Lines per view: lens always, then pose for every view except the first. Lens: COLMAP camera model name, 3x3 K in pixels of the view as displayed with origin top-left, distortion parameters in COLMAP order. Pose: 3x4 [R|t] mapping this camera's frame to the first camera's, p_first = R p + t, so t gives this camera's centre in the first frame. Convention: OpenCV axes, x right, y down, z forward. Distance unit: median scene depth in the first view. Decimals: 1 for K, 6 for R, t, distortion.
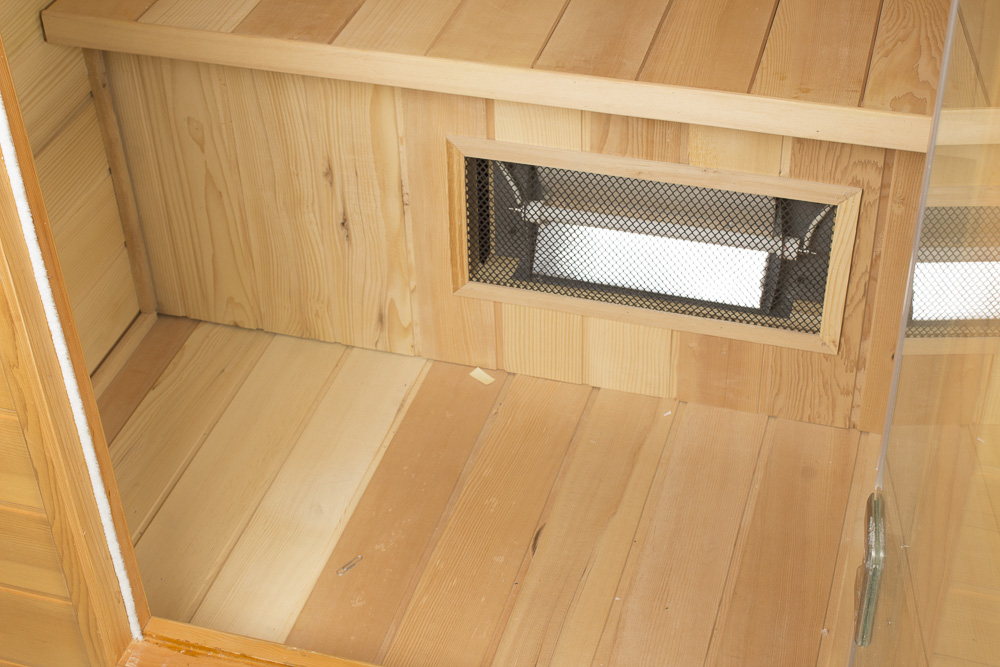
lens RADIAL K [[1576.4, 0, 500.0], [0, 1576.4, 333.5], [0, 0, 1]] dist [-0.001753, -0.016955]
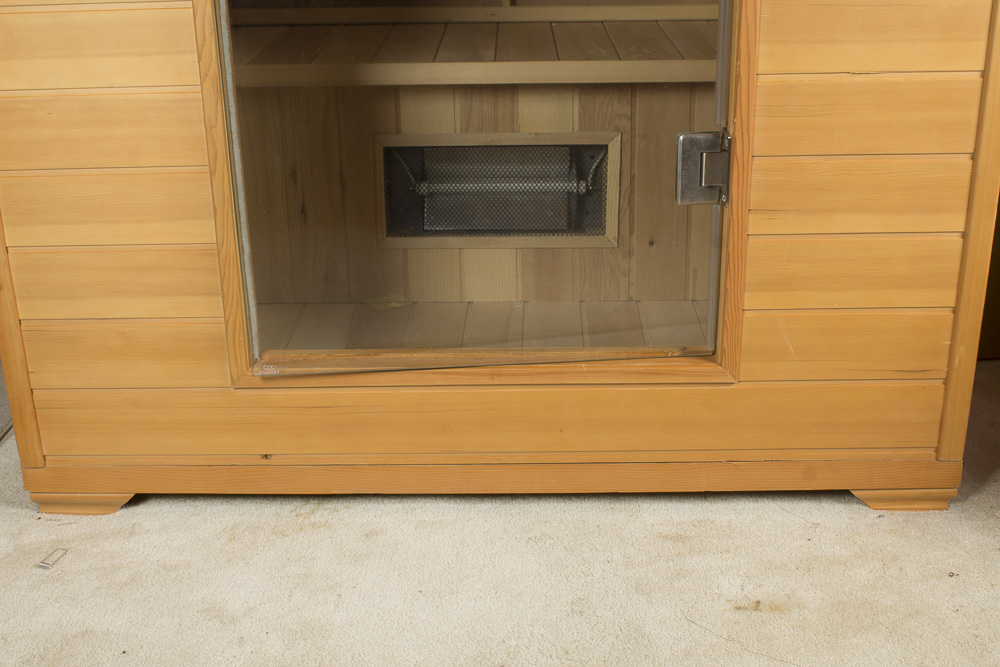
lens RADIAL K [[1231.2, 0, 500.0], [0, 1231.2, 333.5], [0, 0, 1]] dist [0.007989, -0.016102]
pose [[0.966151, -0.070402, 0.248187, -0.237397], [0.146760, 0.941193, -0.304331, 0.480051], [-0.212166, 0.330453, 0.919666, -0.144445]]
